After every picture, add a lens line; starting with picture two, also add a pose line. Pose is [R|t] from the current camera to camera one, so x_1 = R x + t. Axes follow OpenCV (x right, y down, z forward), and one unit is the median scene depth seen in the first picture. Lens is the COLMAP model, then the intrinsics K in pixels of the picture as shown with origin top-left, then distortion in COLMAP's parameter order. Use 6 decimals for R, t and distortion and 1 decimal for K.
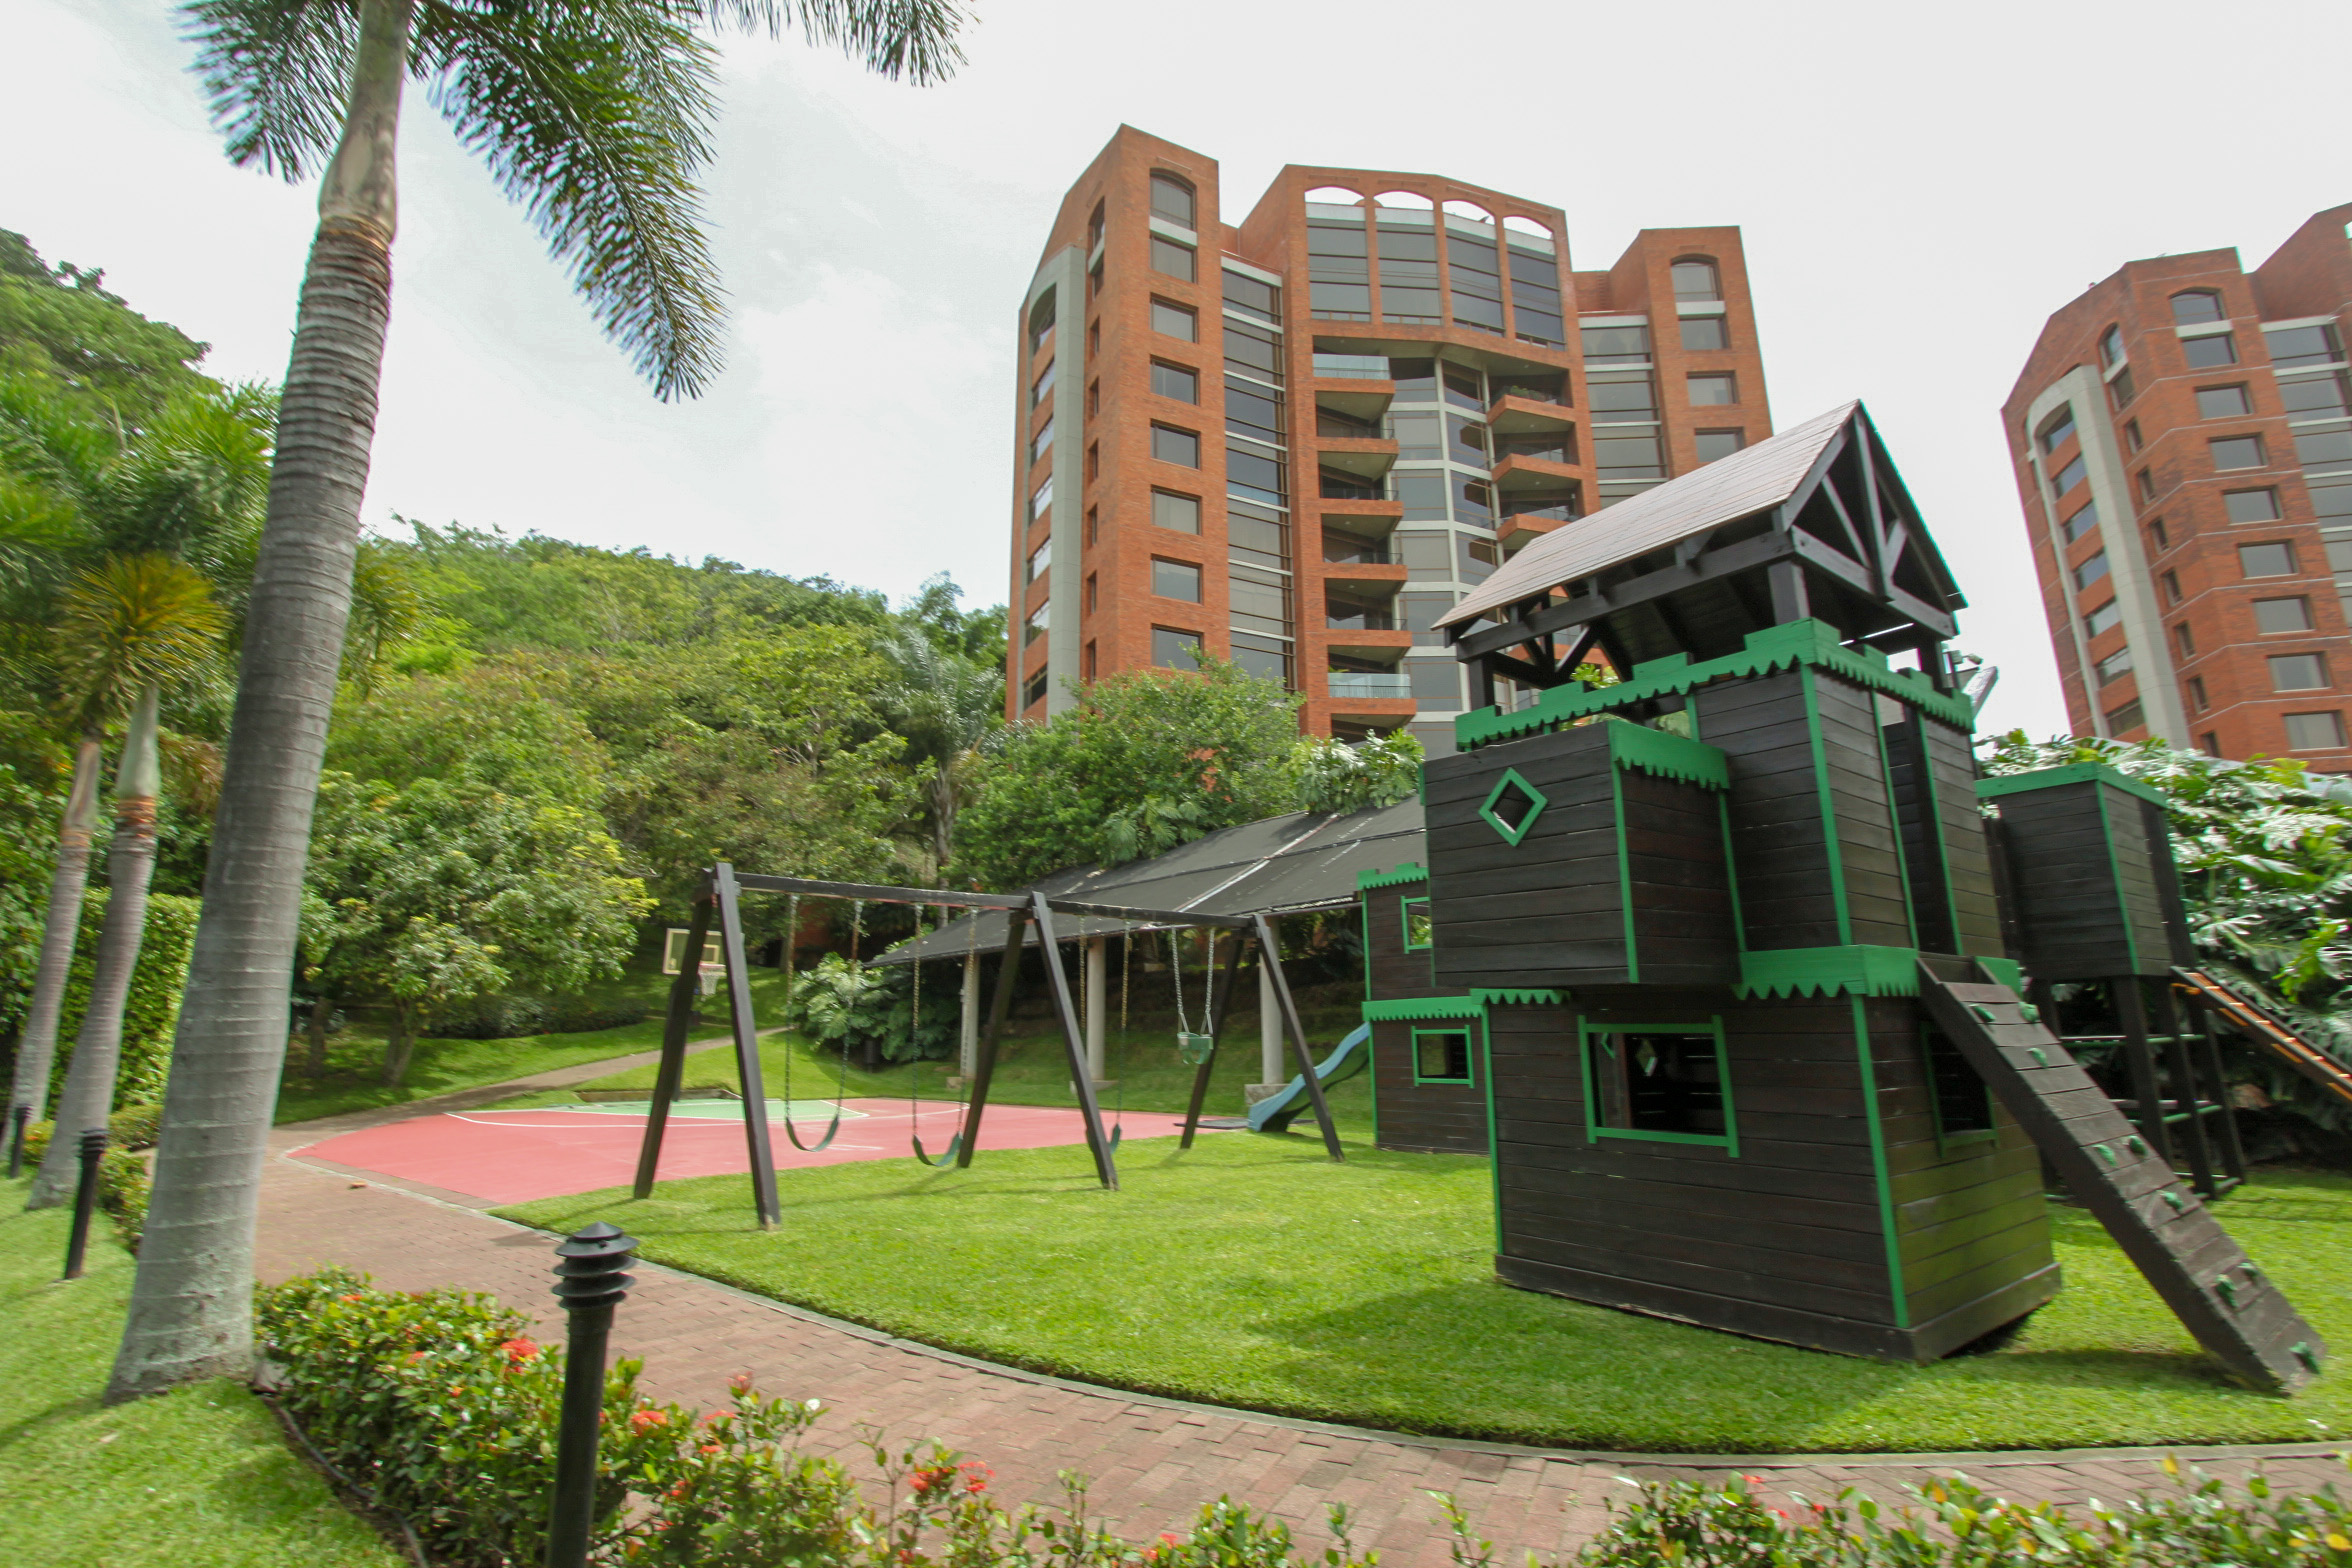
lens RADIAL K [[1128.1, 0, 1176.0], [0, 1128.1, 774.6], [0, 0, 1]] dist [-0.001325, 0.000350]
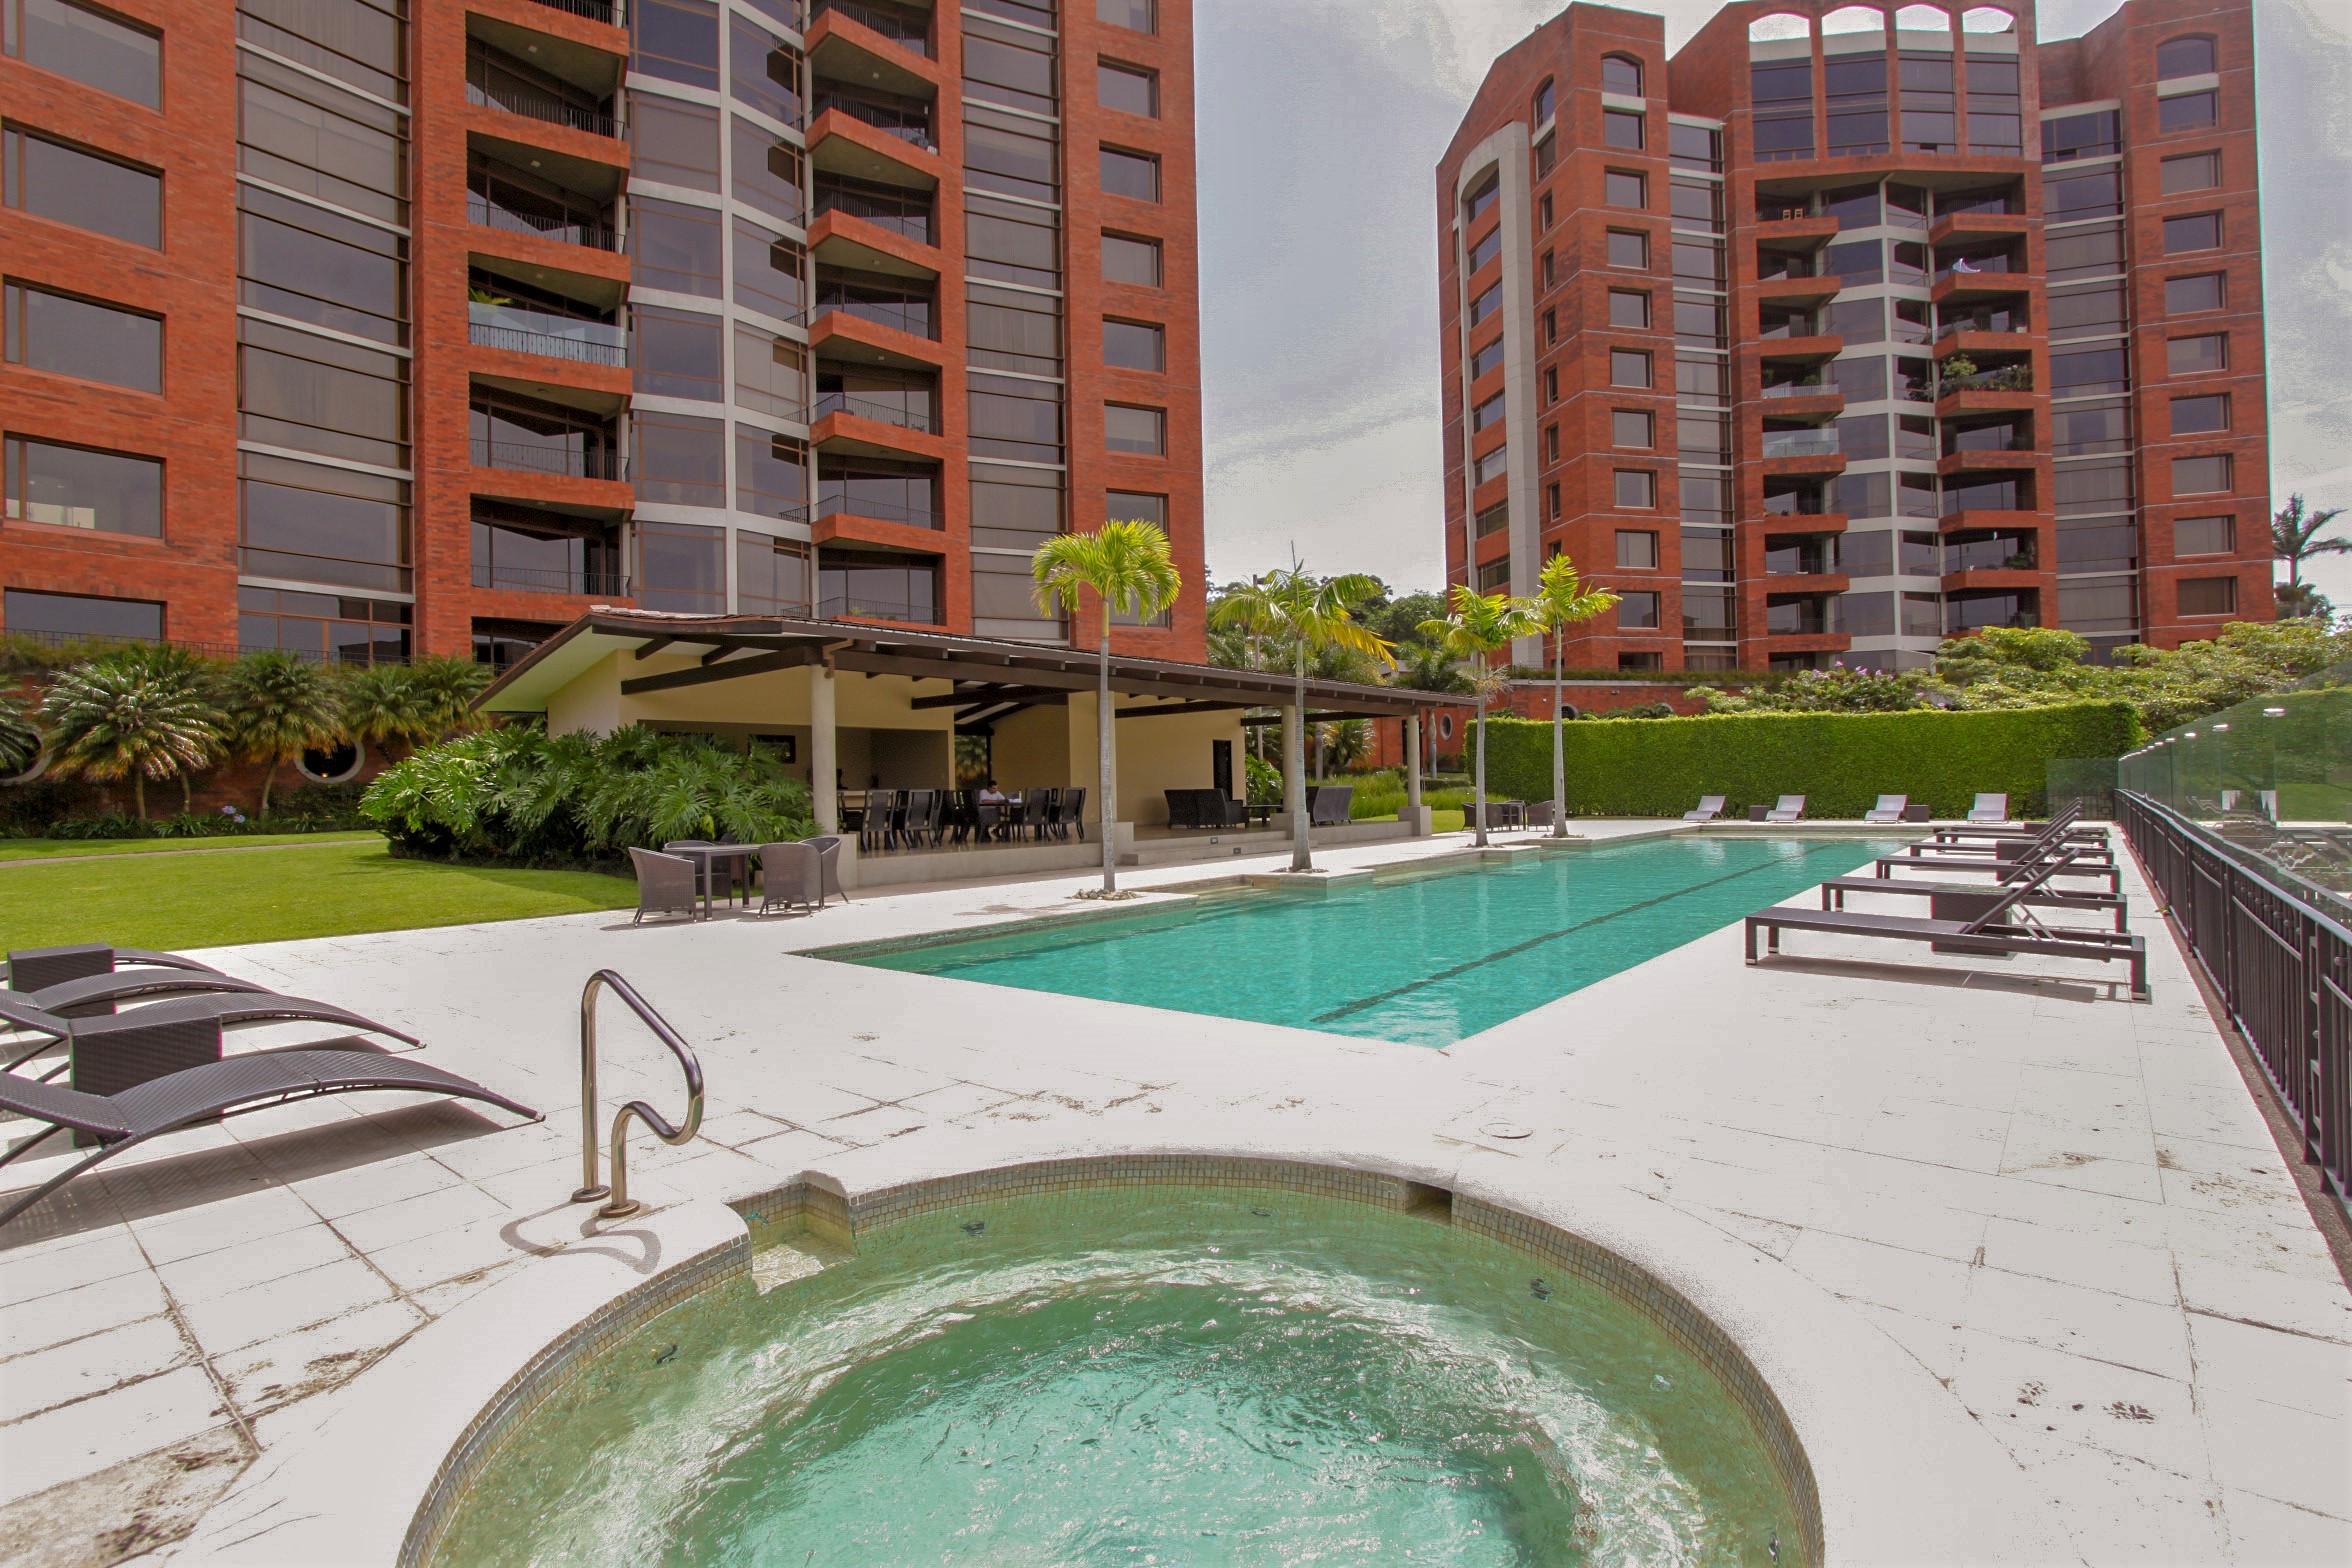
lens RADIAL K [[1128.1, 0, 1176.0], [0, 1128.1, 774.6], [0, 0, 1]] dist [-0.001325, 0.000350]
pose [[0.898298, 0.001798, 0.439384, 0.167791], [-0.099982, 0.974595, 0.200420, -0.002842], [-0.427861, -0.223967, 0.875656, 0.213506]]
